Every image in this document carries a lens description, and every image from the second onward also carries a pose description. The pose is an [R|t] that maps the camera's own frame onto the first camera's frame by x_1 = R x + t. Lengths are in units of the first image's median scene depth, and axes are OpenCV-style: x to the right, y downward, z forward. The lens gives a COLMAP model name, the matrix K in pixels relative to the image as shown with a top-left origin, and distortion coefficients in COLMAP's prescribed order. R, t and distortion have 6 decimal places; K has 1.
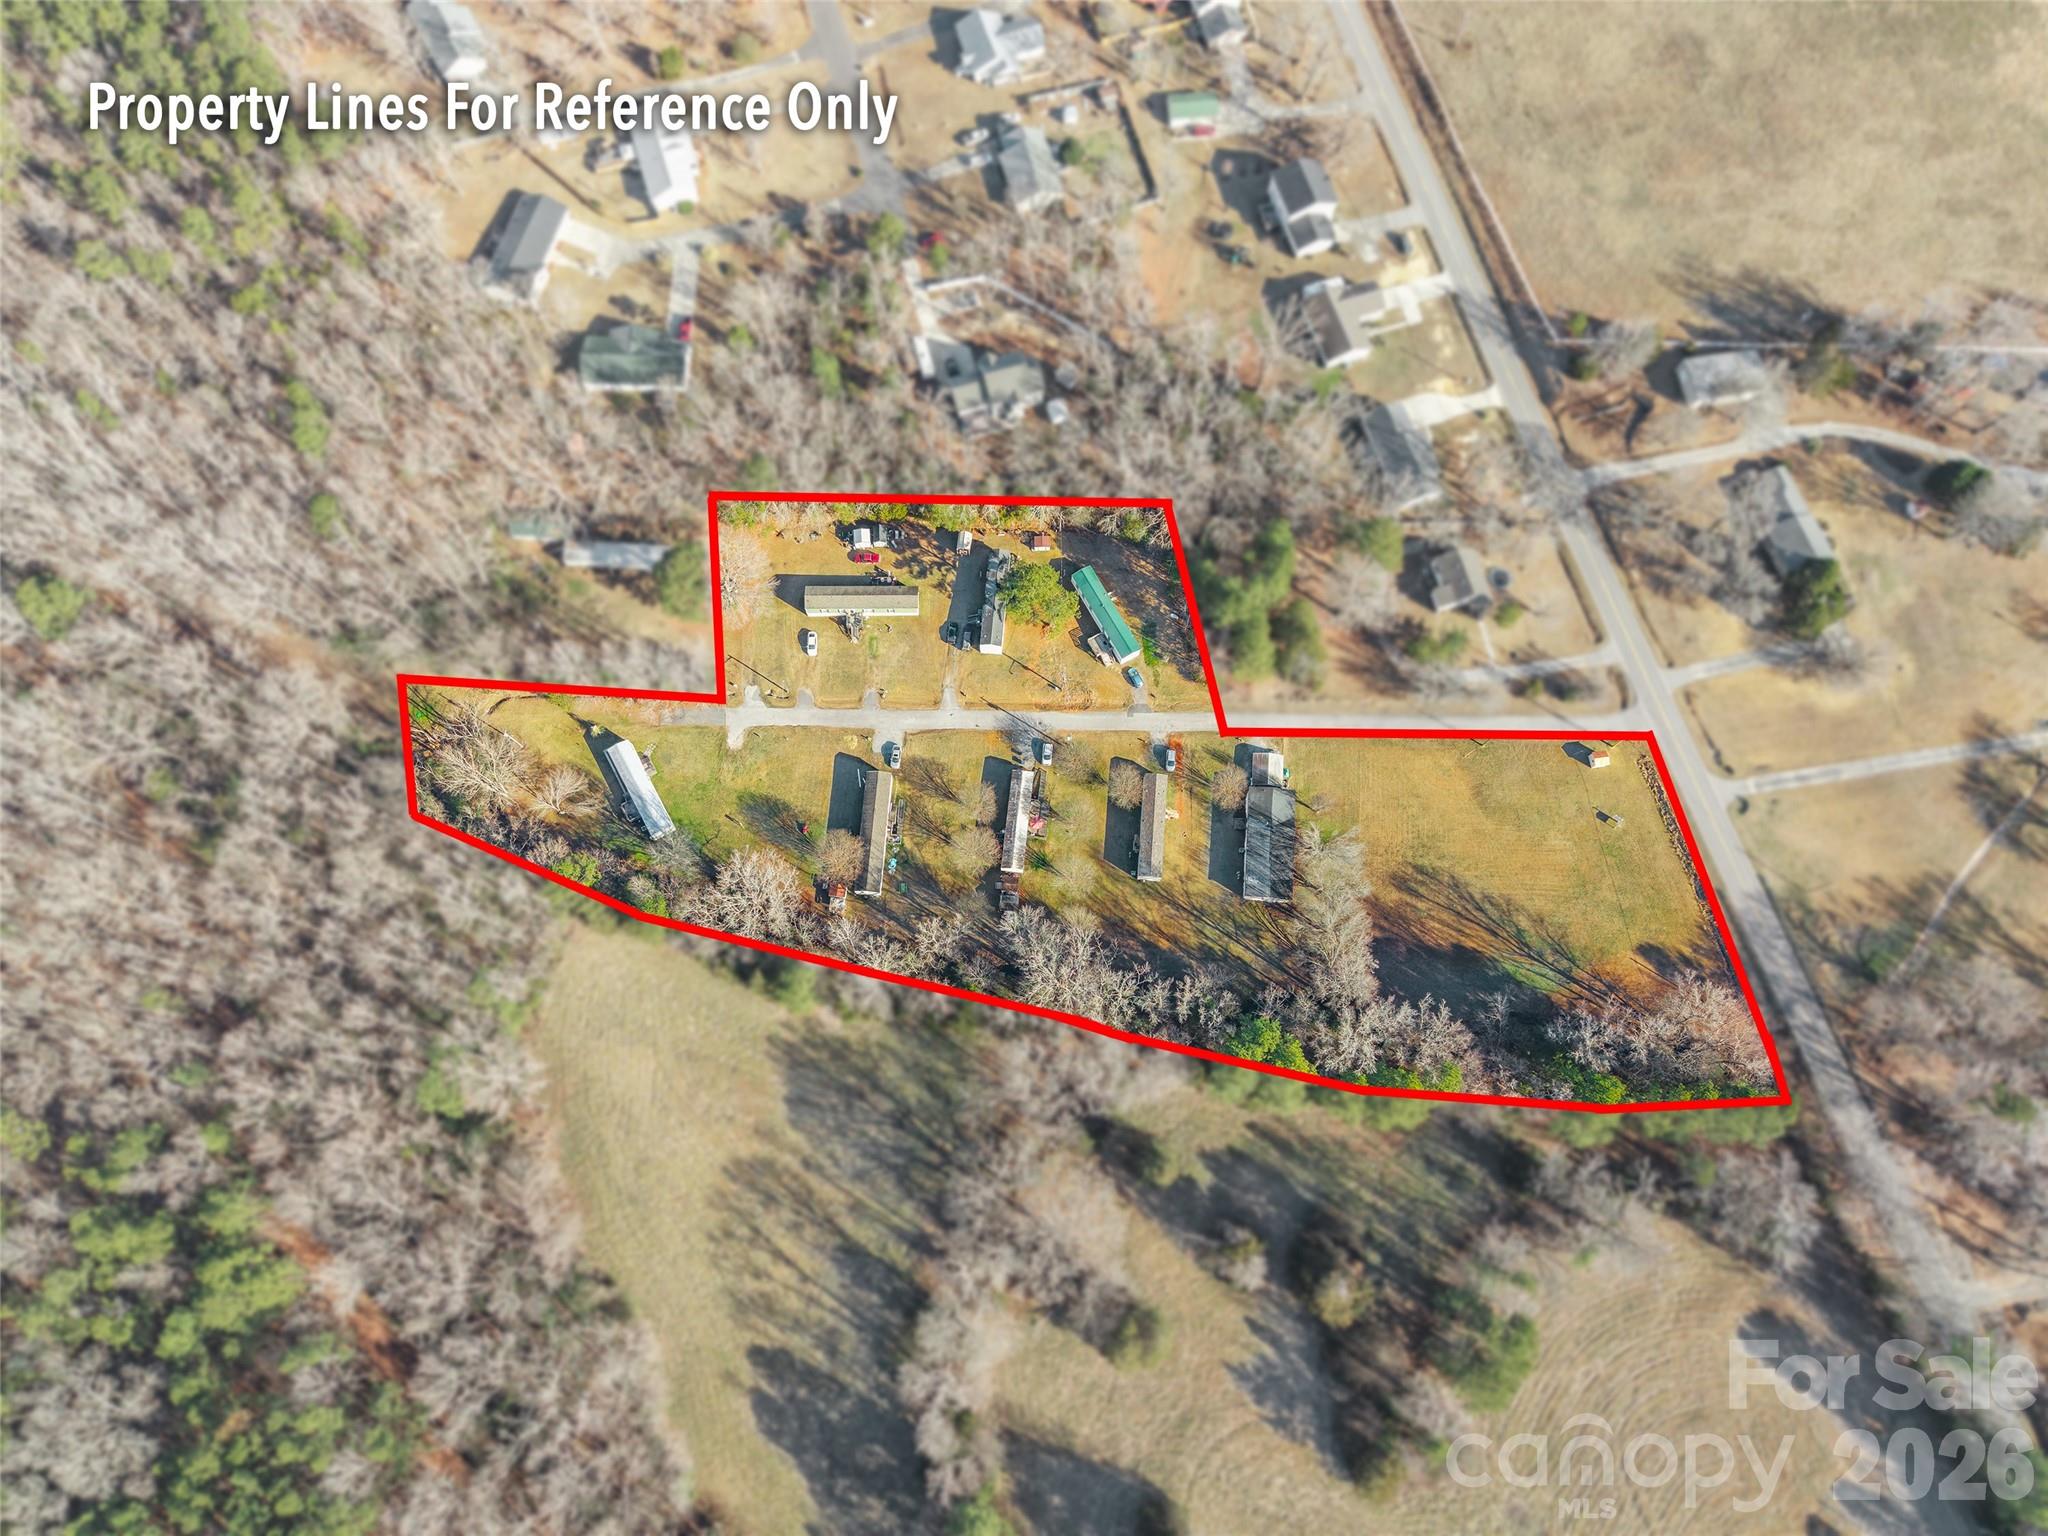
lens RADIAL K [[1392.4, 0, 991.3], [0, 1392.4, 775.6], [0, 0, 1]] dist [-0.001748, -0.004862]
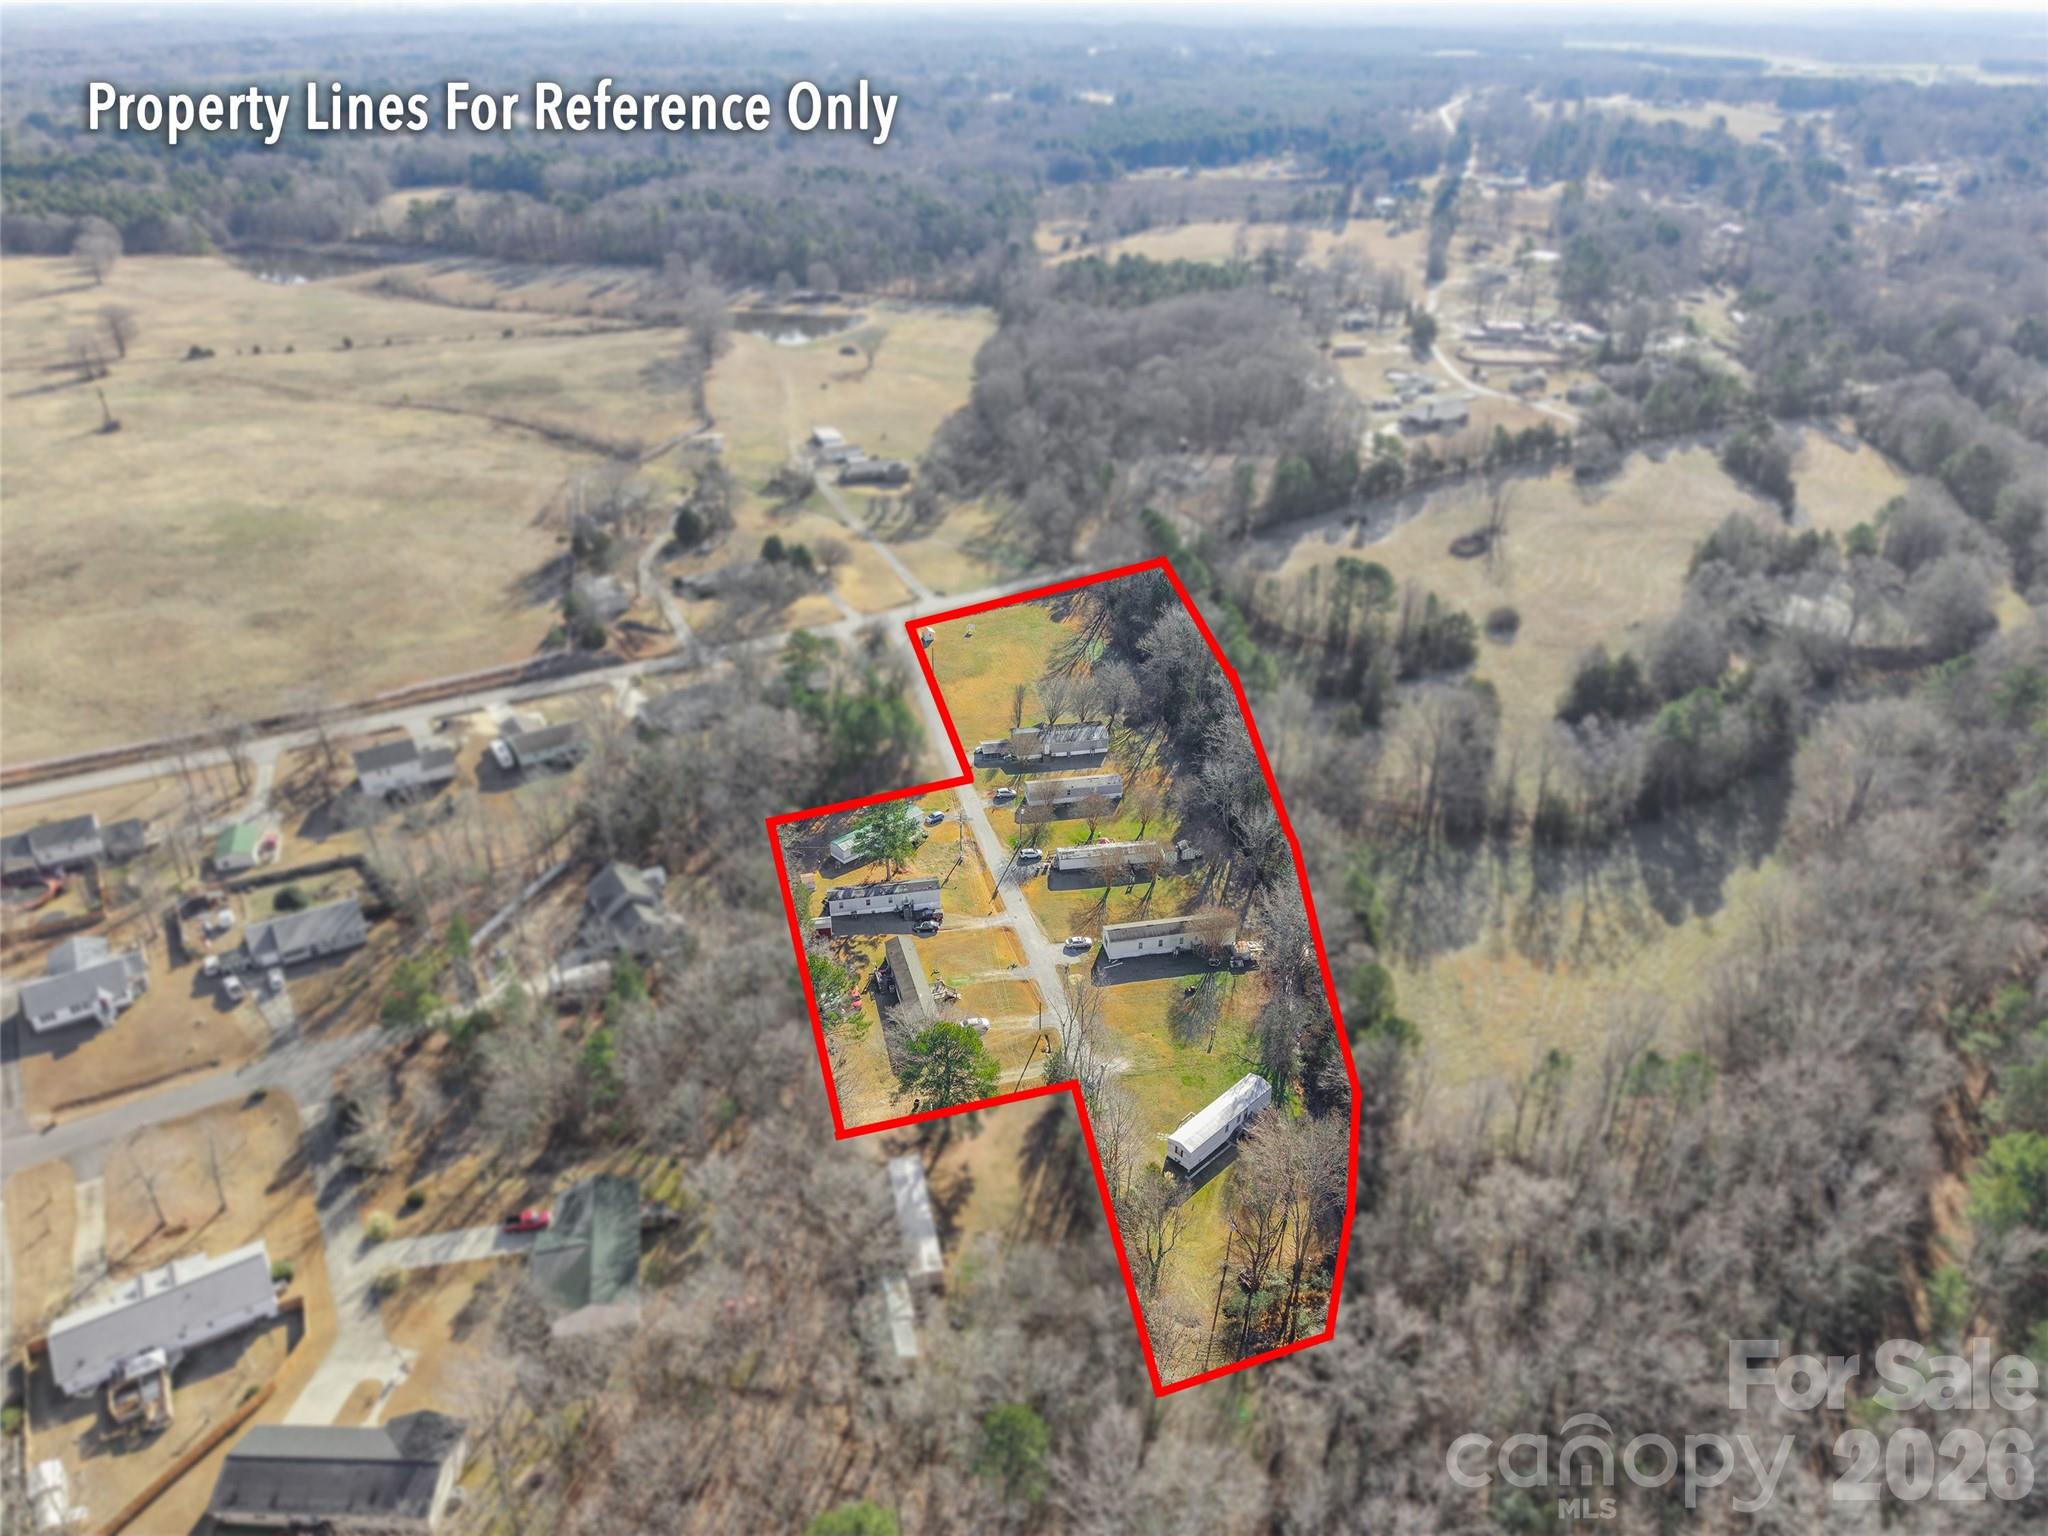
lens RADIAL K [[1405.4, 0, 1024.0], [0, 1405.4, 768.0], [0, 0, 1]] dist [0.004209, -0.000903]
pose [[-0.271391, -0.462088, 0.844288, -0.789099], [0.922861, 0.124126, 0.364583, -0.399541], [-0.273267, 0.878105, 0.392756, 0.541447]]
